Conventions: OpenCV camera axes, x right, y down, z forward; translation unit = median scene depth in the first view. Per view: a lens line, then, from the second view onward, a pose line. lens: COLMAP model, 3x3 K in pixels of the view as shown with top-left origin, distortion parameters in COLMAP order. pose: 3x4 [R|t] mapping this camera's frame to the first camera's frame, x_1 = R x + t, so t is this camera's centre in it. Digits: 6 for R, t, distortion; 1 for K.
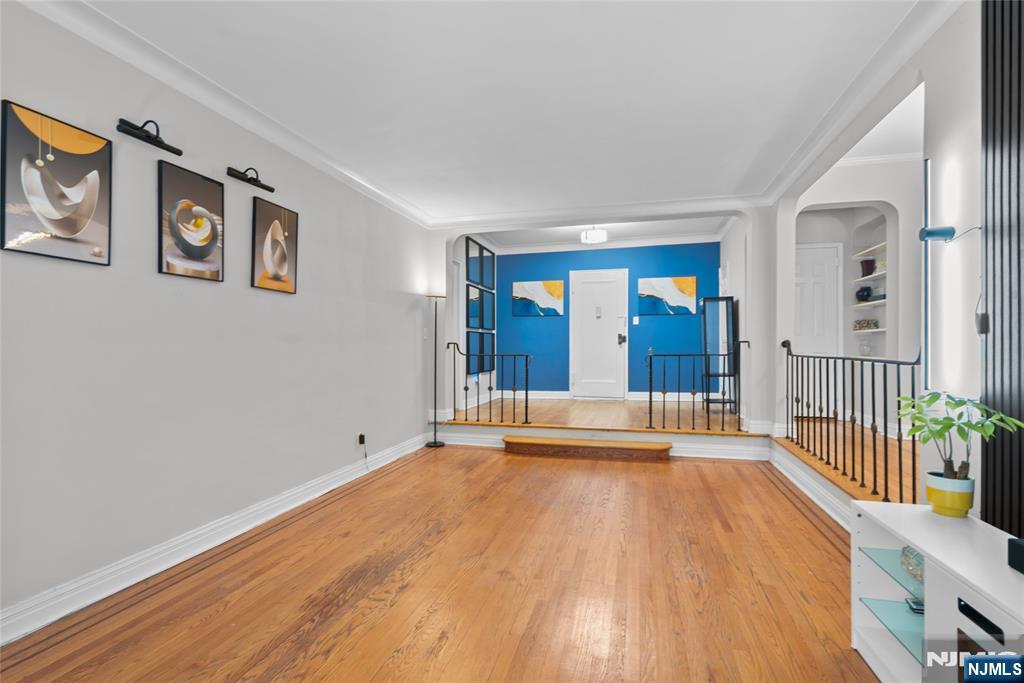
lens RADIAL K [[473.0, 0, 502.8], [0, 473.0, 365.5], [0, 0, 1]] dist [-0.005456, 0.003628]
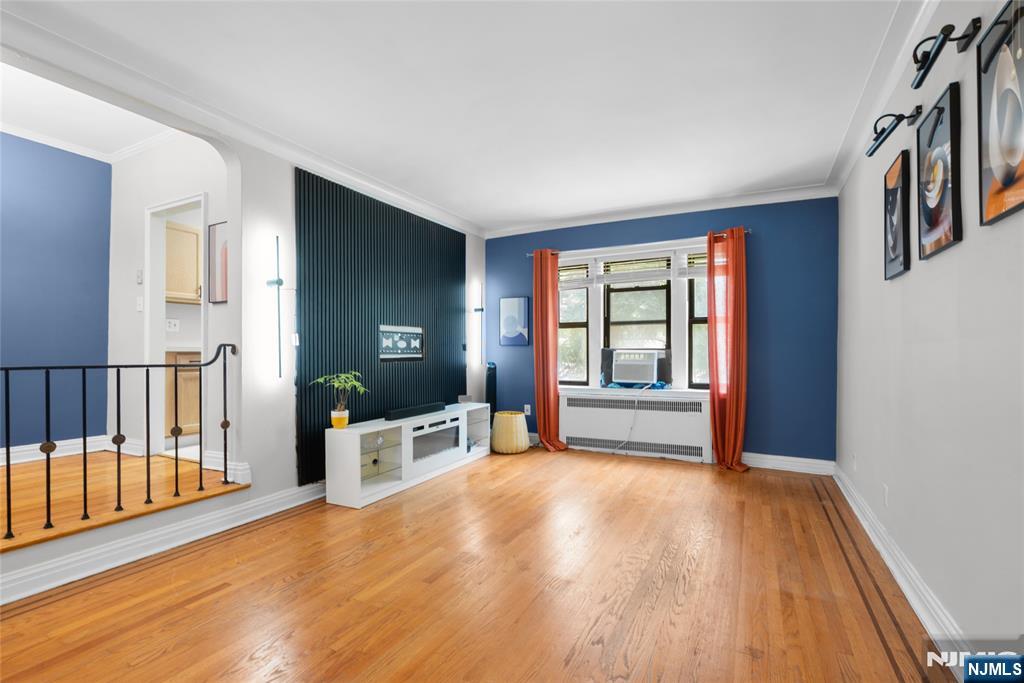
lens RADIAL K [[473.0, 0, 515.3], [0, 473.0, 365.7], [0, 0, 1]] dist [-0.005456, 0.003628]
pose [[-0.981638, -0.001649, 0.190747, -0.097777], [0.011598, 0.997597, 0.068308, -0.041854], [-0.190402, 0.069266, -0.979260, 1.113222]]
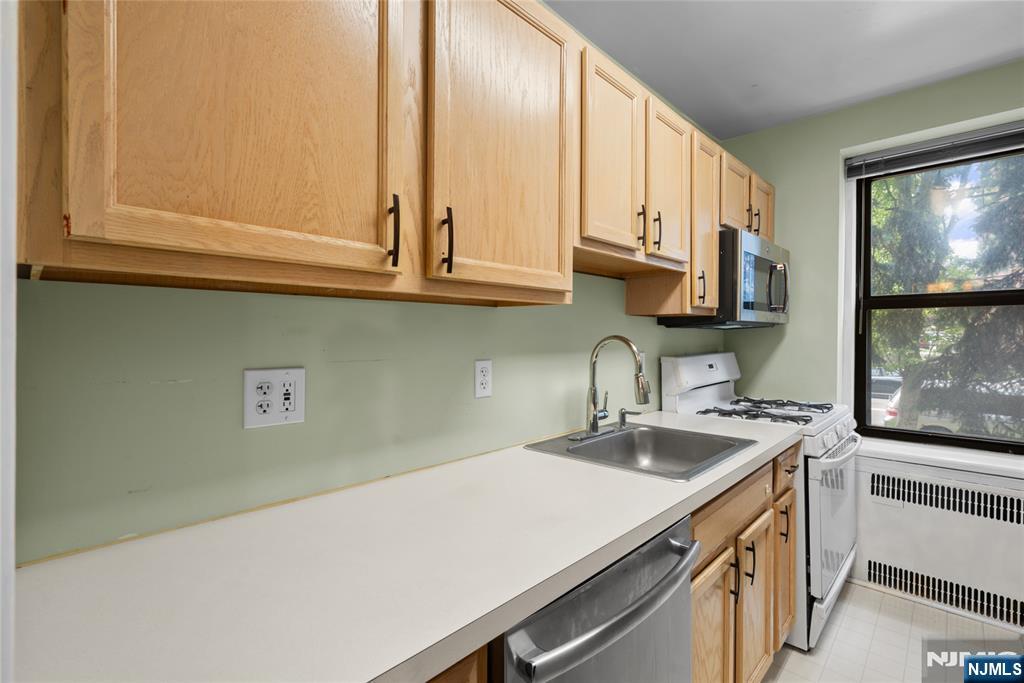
lens RADIAL K [[473.0, 0, 511.0], [0, 473.0, 340.5], [0, 0, 1]] dist [-0.005456, 0.003628]
pose [[-0.881852, -0.003570, 0.471513, 0.663504], [0.016409, 0.999133, 0.038254, -0.104990], [-0.471241, 0.041471, -0.881029, 0.350322]]
